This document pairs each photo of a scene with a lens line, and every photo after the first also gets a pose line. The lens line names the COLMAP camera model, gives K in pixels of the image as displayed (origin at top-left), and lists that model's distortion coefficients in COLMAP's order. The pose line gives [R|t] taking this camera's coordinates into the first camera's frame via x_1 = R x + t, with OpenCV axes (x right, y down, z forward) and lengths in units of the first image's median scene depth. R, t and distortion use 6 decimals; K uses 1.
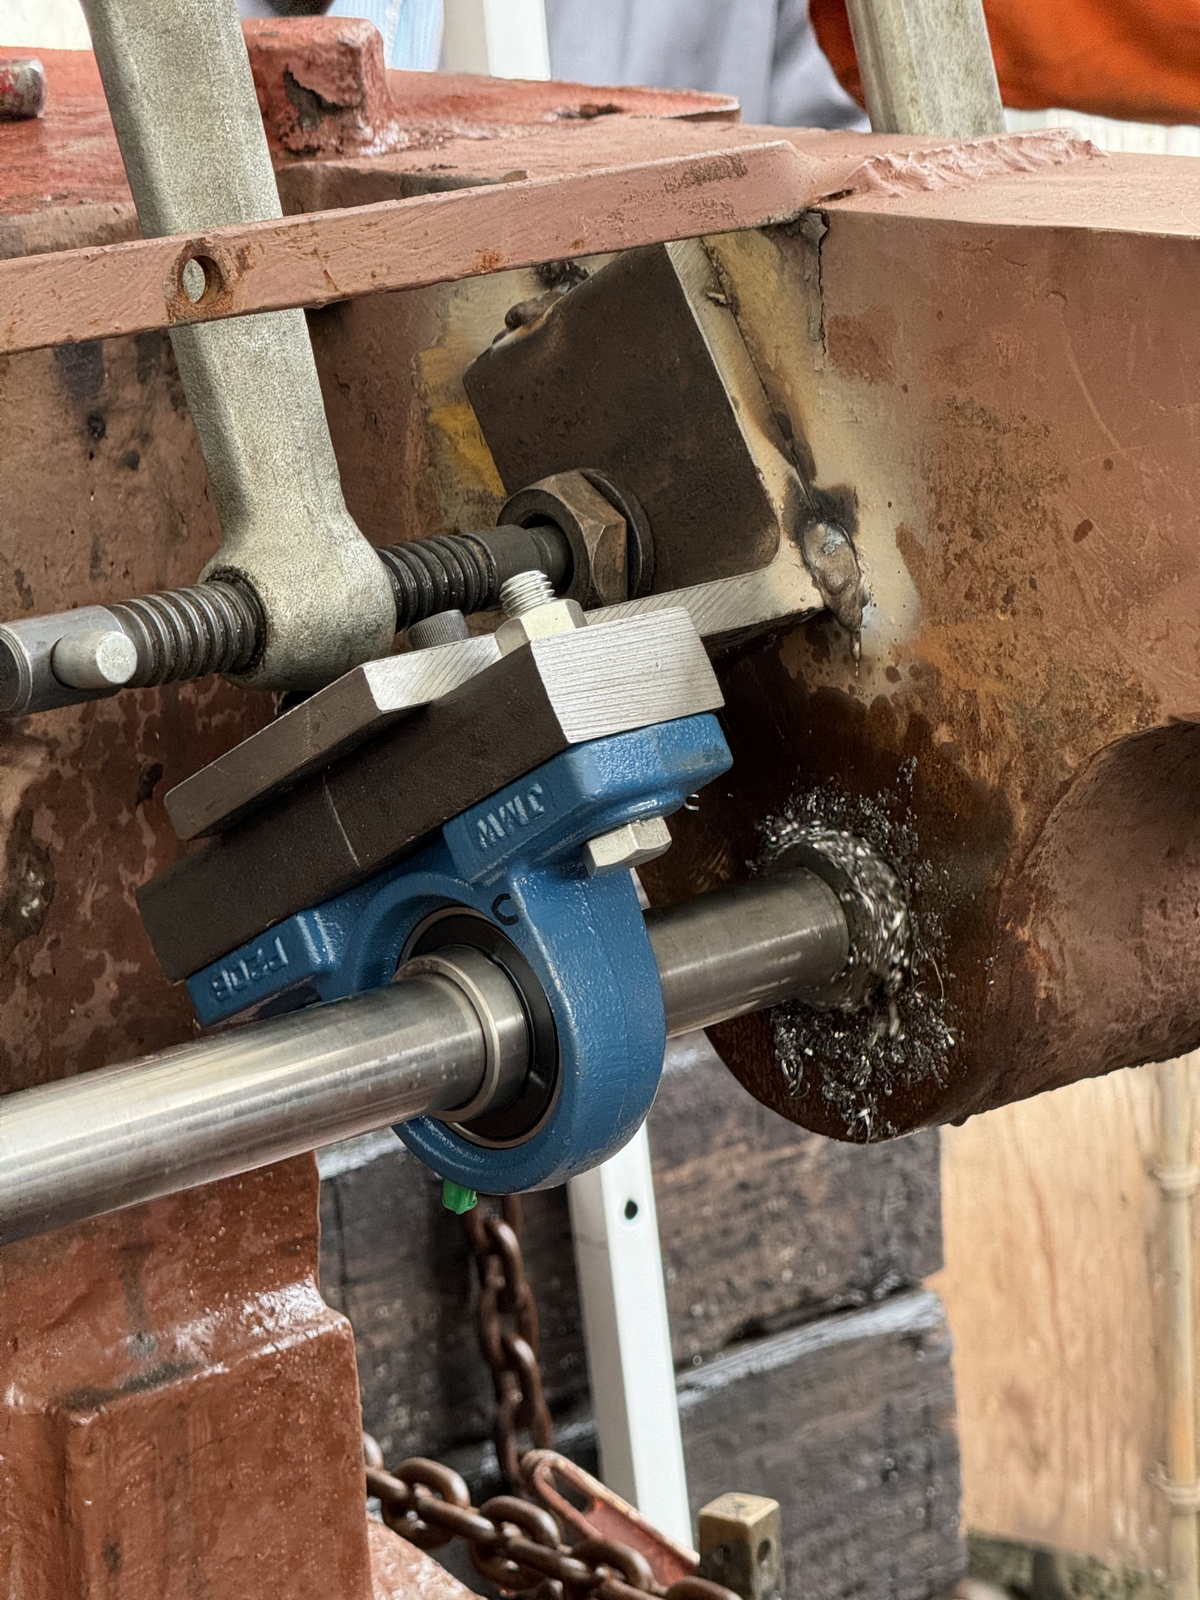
lens RADIAL K [[5722.9, 0, 689.5], [0, 5722.9, 801.6], [0, 0, 1]] dist [0.254957, 0.000000]
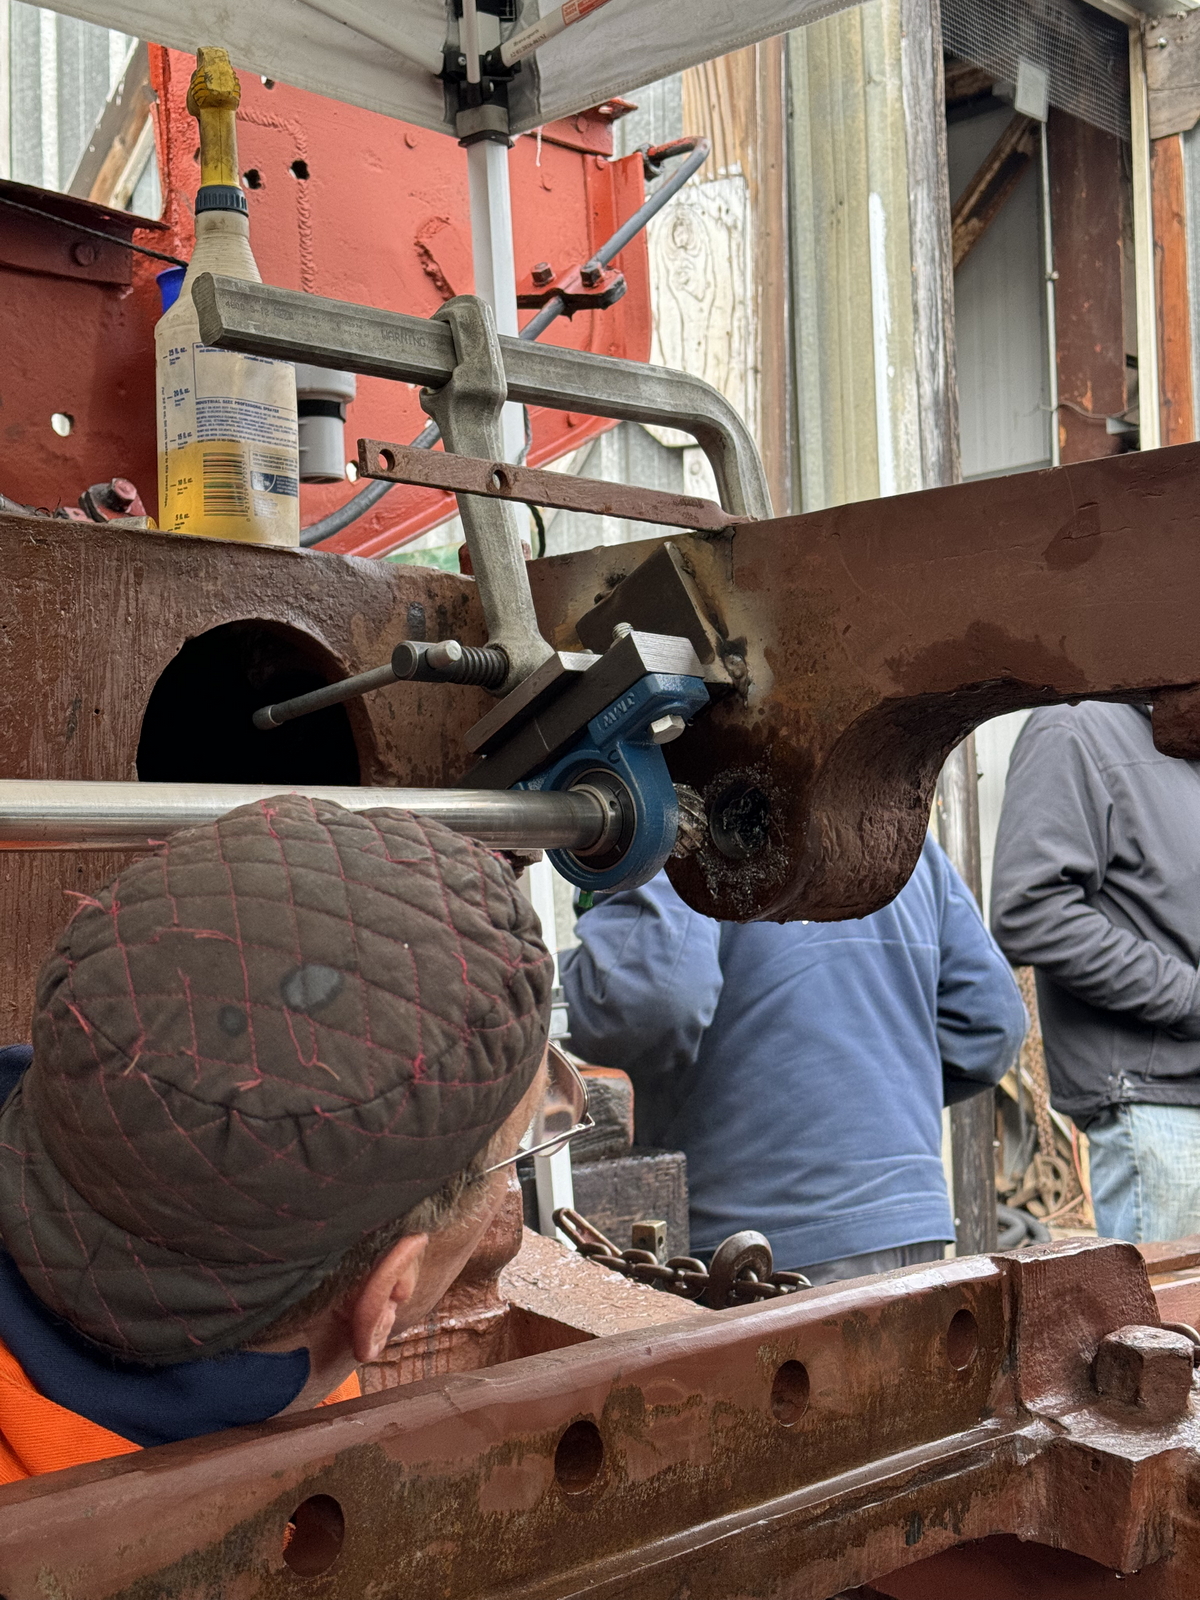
lens RADIAL K [[2227.5, 0, 604.9], [0, 2227.5, 808.6], [0, 0, 1]] dist [0.134677, 0.000000]
pose [[0.998547, 0.020582, 0.049796, -0.076292], [-0.006372, 0.962788, -0.270181, 0.271052], [-0.053504, 0.269471, 0.961521, 0.108841]]
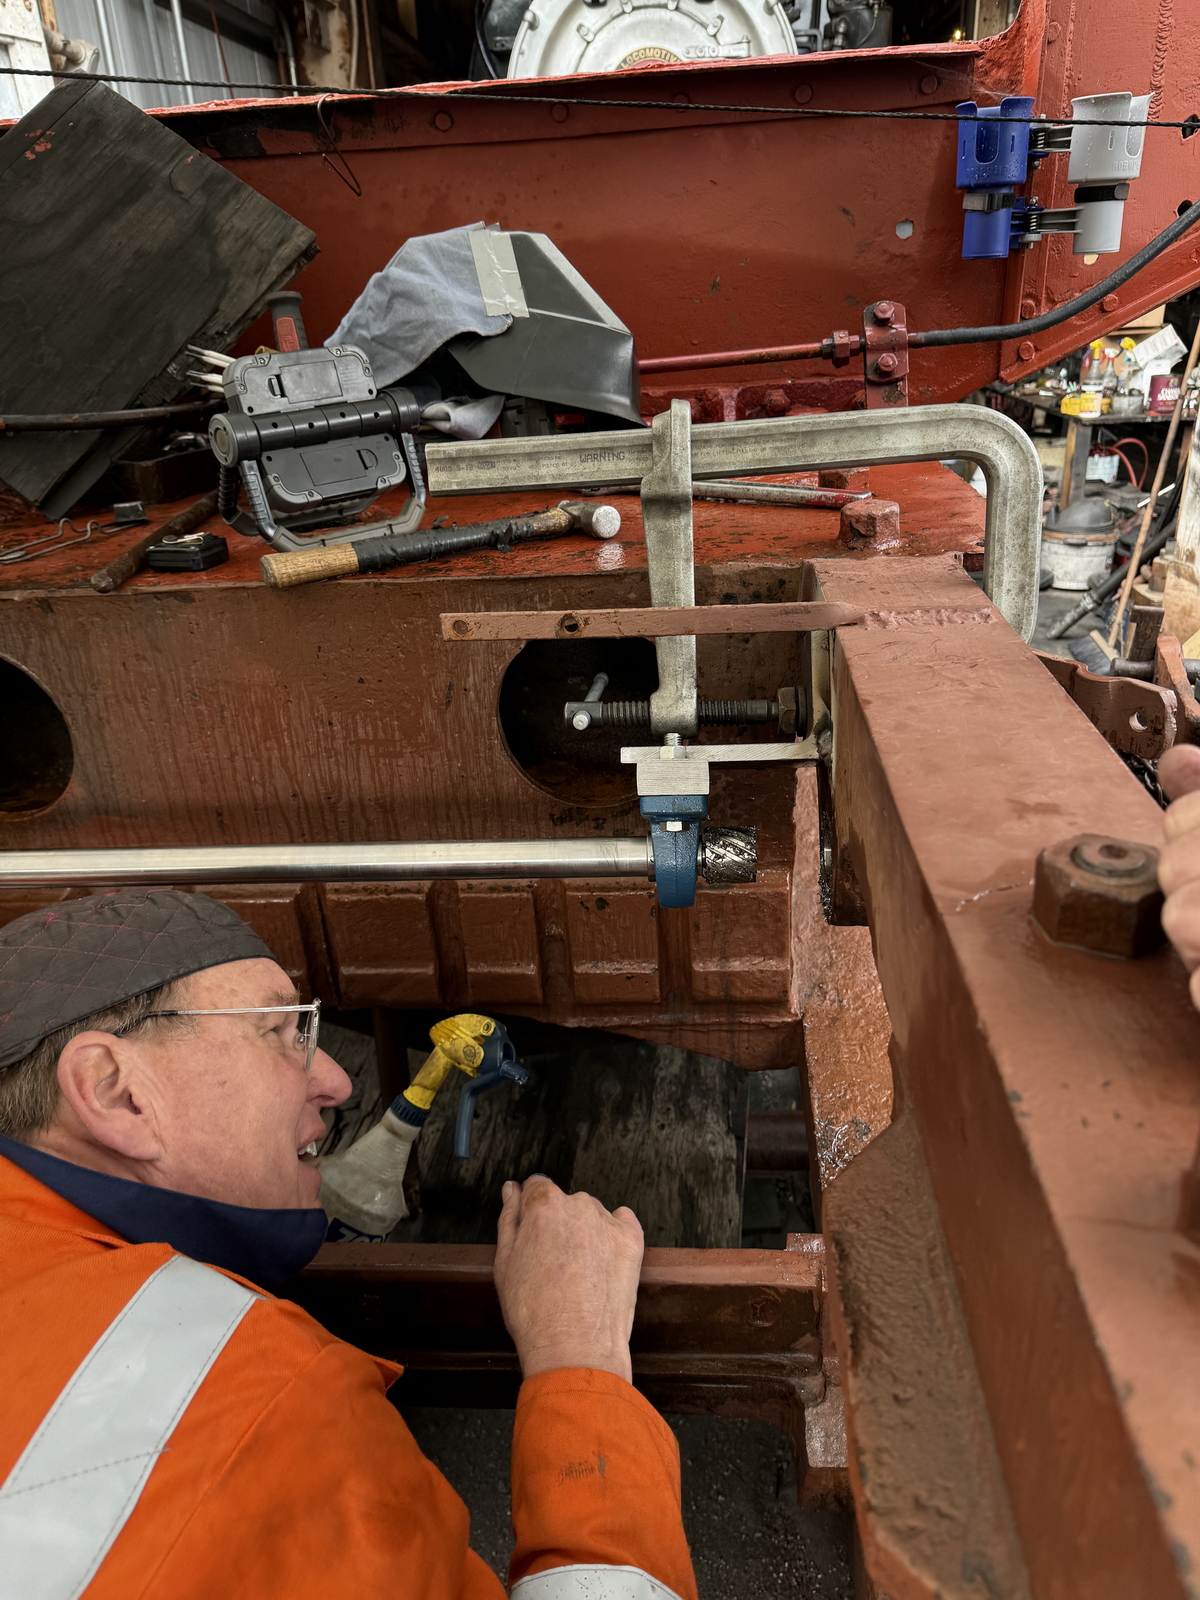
lens RADIAL K [[1127.6, 0, 601.9], [0, 1127.6, 802.1], [0, 0, 1]] dist [0.042290, -0.056212]
pose [[0.660934, 0.336008, -0.671018, 0.346050], [-0.144791, 0.934457, 0.325309, -0.185736], [0.736344, -0.117850, 0.666265, 0.522741]]
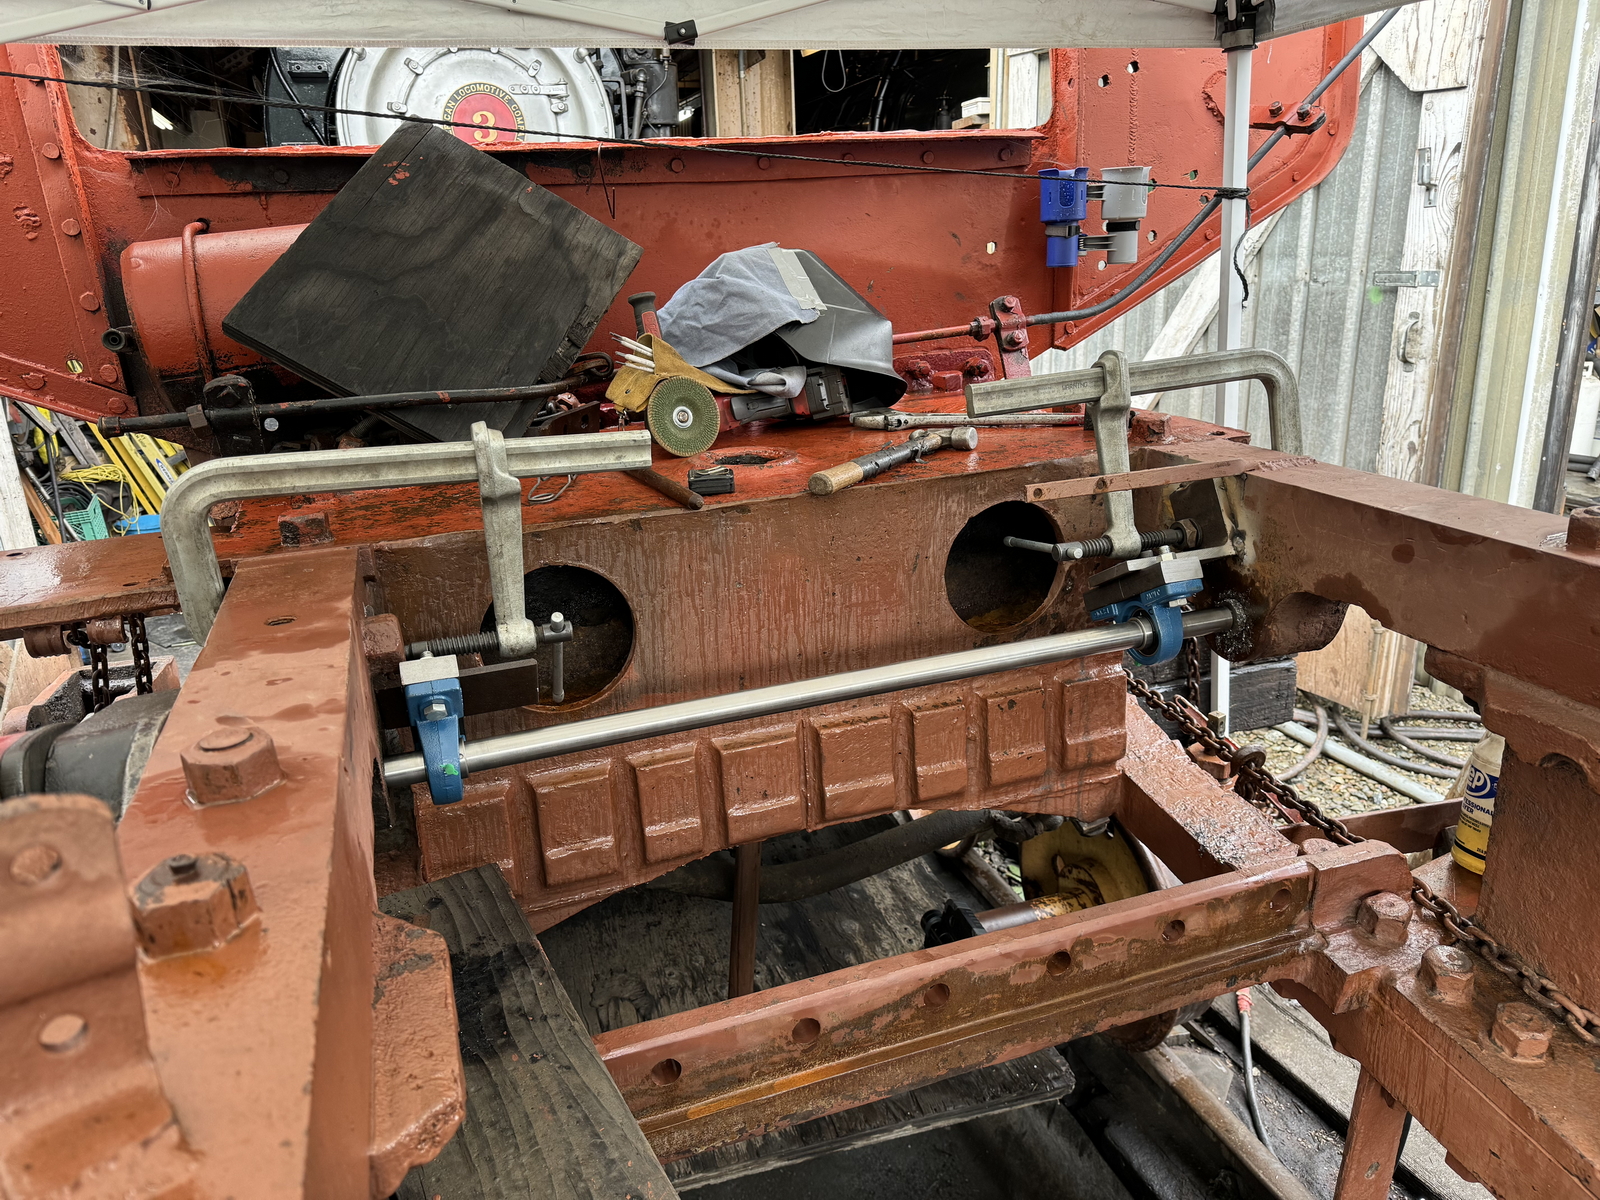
lens RADIAL K [[1127.6, 0, 795.2], [0, 1127.6, 609.9], [0, 0, 1]] dist [0.042290, -0.056212]
pose [[0.903659, 0.140972, -0.404385, 0.081353], [-0.093123, 0.986356, 0.135756, -0.083093], [0.418005, -0.085020, 0.904457, -0.028920]]
